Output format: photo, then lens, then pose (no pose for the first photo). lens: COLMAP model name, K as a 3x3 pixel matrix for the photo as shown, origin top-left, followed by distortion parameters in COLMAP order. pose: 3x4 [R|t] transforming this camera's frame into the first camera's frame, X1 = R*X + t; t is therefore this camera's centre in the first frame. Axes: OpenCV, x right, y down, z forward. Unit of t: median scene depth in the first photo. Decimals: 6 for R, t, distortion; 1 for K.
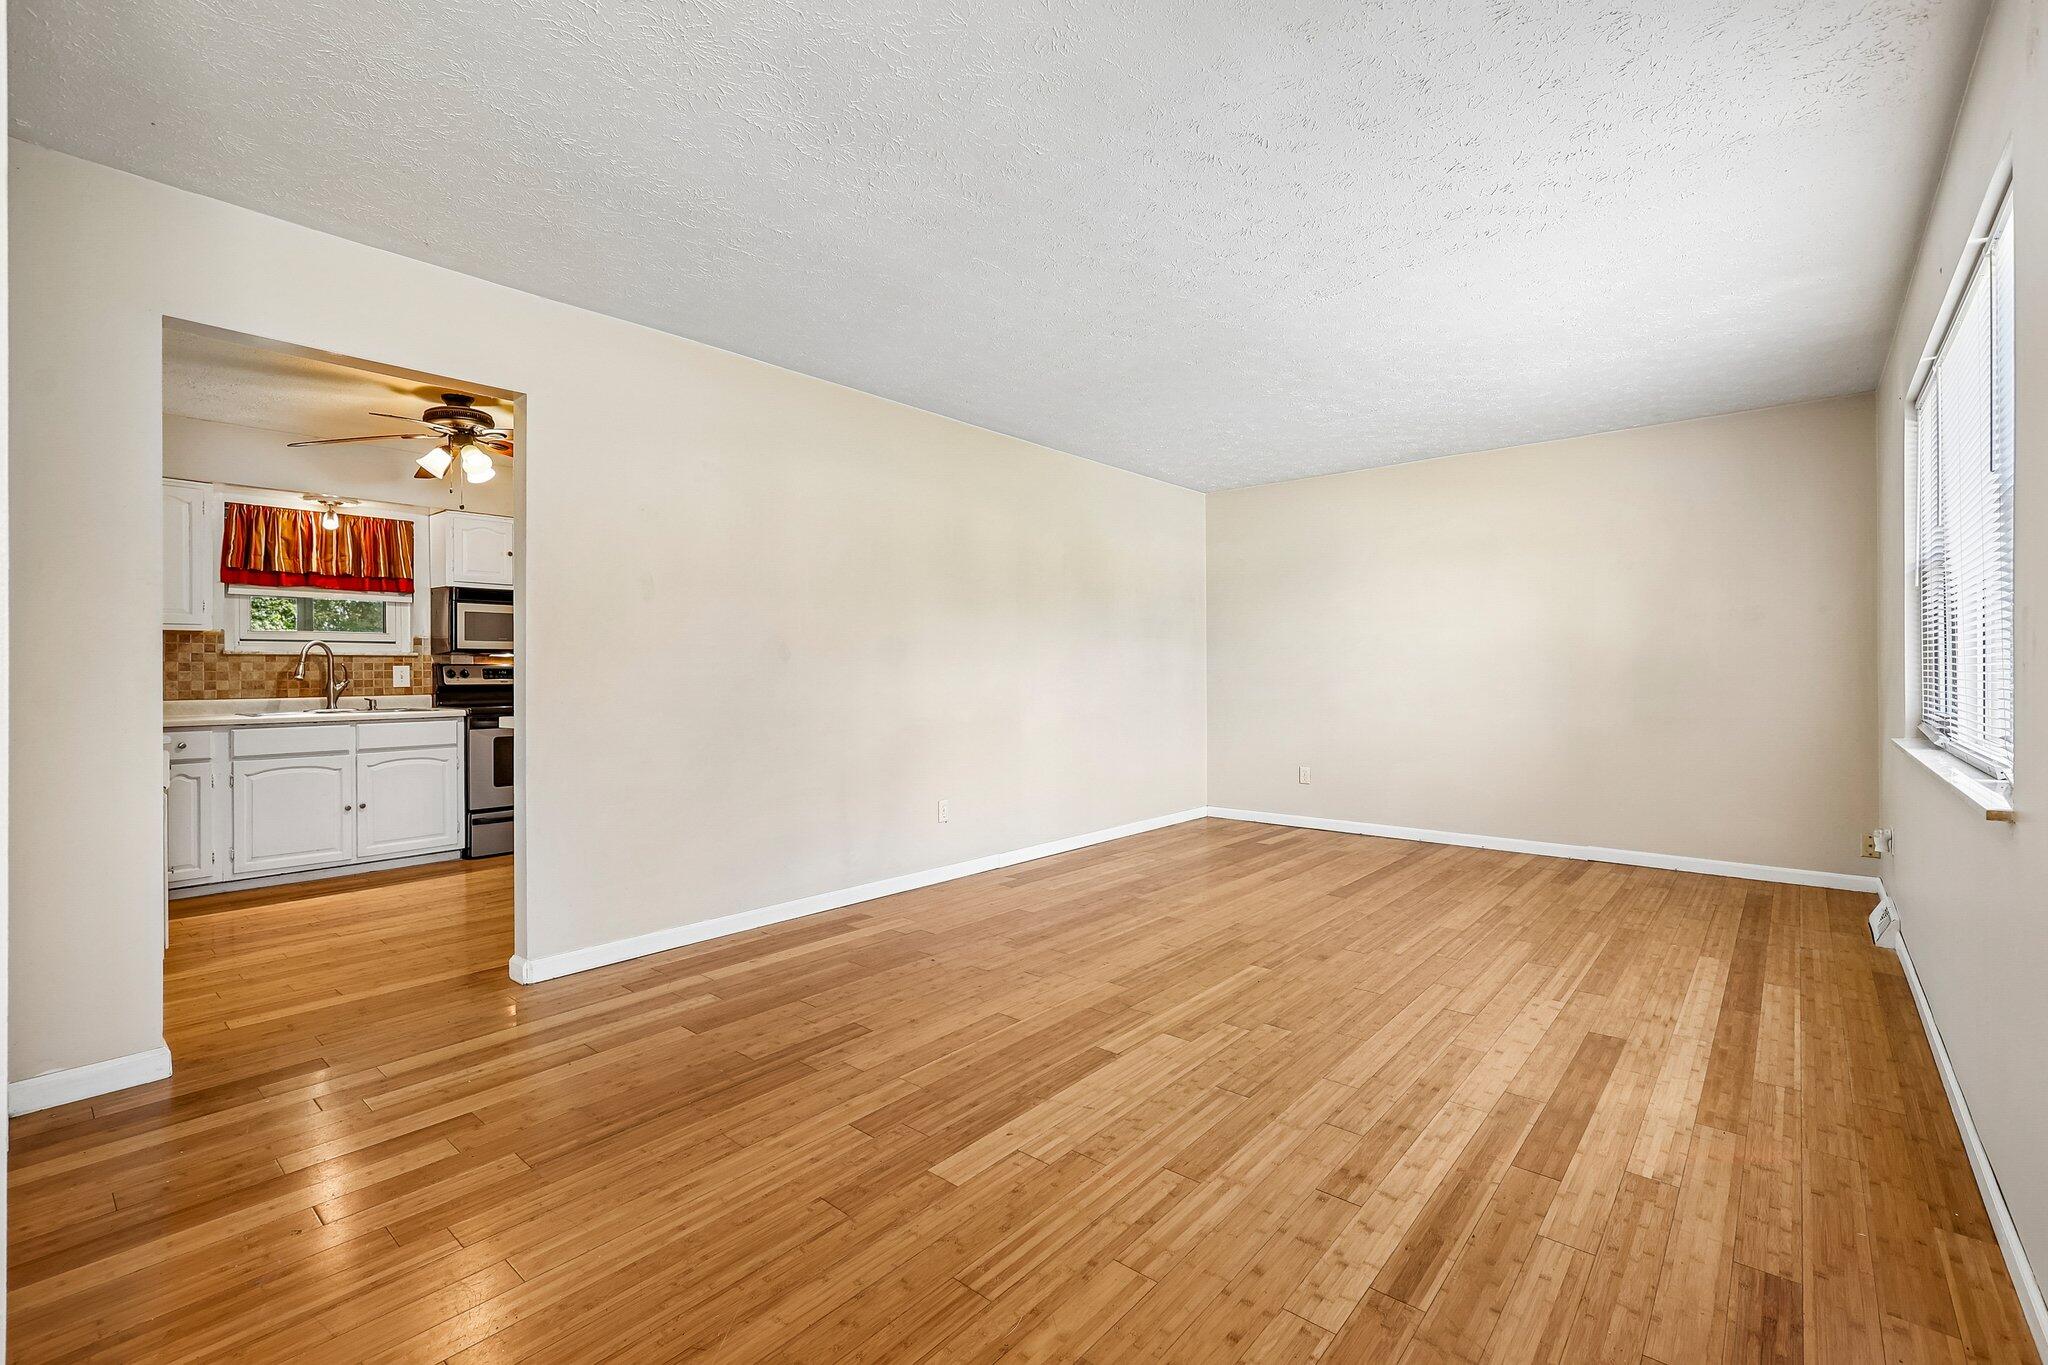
lens RADIAL K [[883.5, 0, 1017.0], [0, 883.5, 667.0], [0, 0, 1]] dist [0.002566, -0.000136]
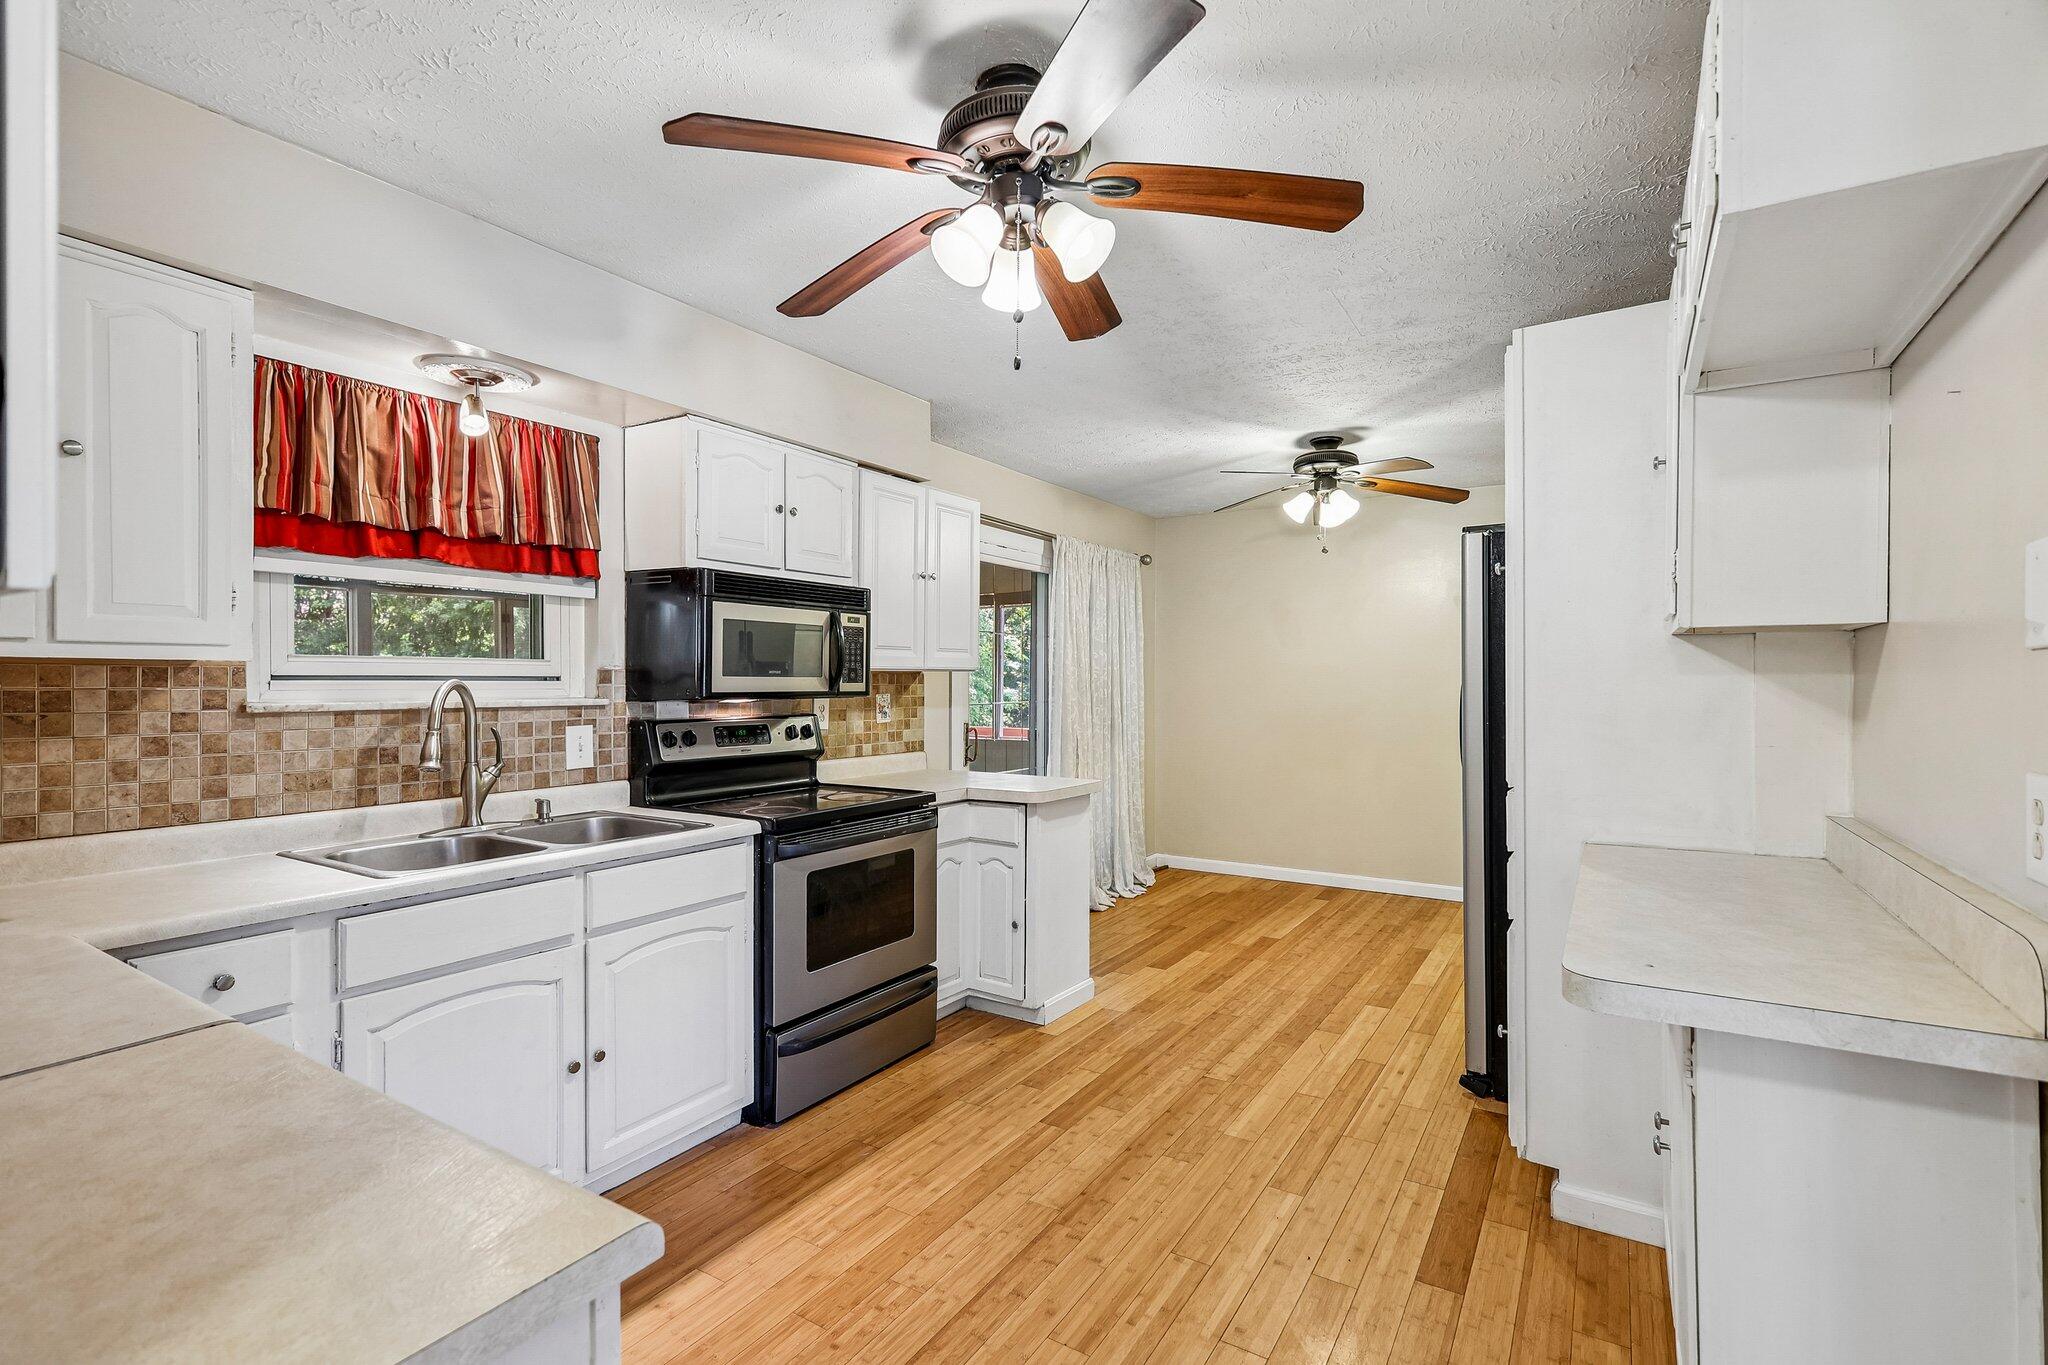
lens RADIAL K [[930.7, 0, 1024.4], [0, 930.7, 681.3], [0, 0, 1]] dist [0.004161, 0.000528]
pose [[0.988565, 0.005561, 0.150690, -0.567822], [-0.006207, 0.999973, 0.003819, -0.031984], [-0.150665, -0.004711, 0.988574, 0.479778]]
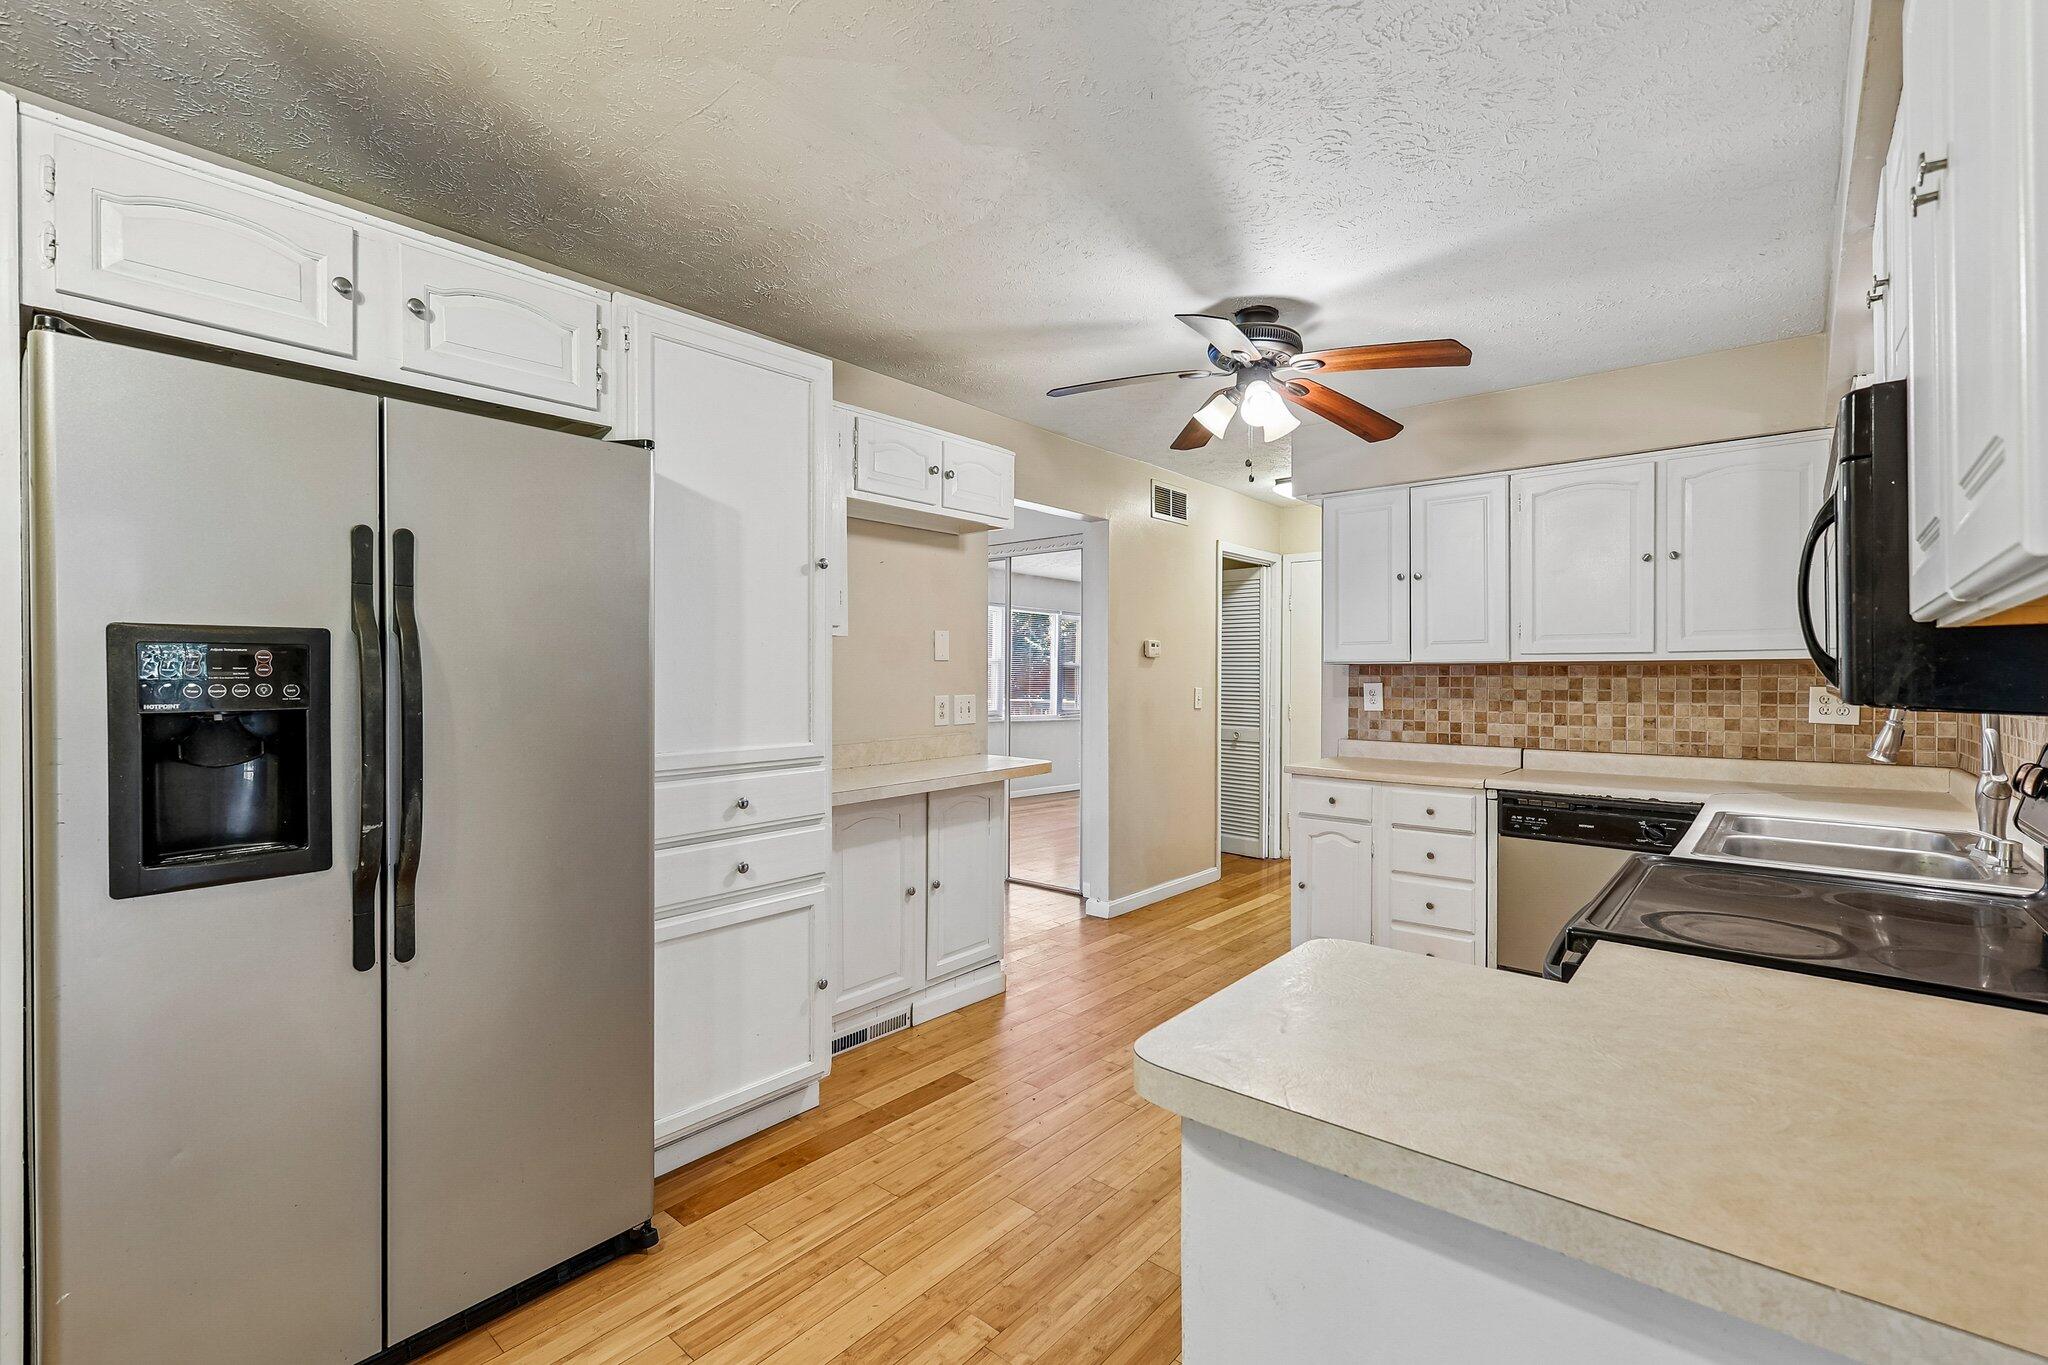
lens RADIAL K [[892.6, 0, 1025.6], [0, 892.6, 673.2], [0, 0, 1]] dist [0.001462, 0.000222]
pose [[-0.999926, 0.002064, -0.011974, -0.372141], [0.002141, 0.999977, -0.006436, -0.024878], [0.011961, -0.006461, -0.999908, 1.377203]]
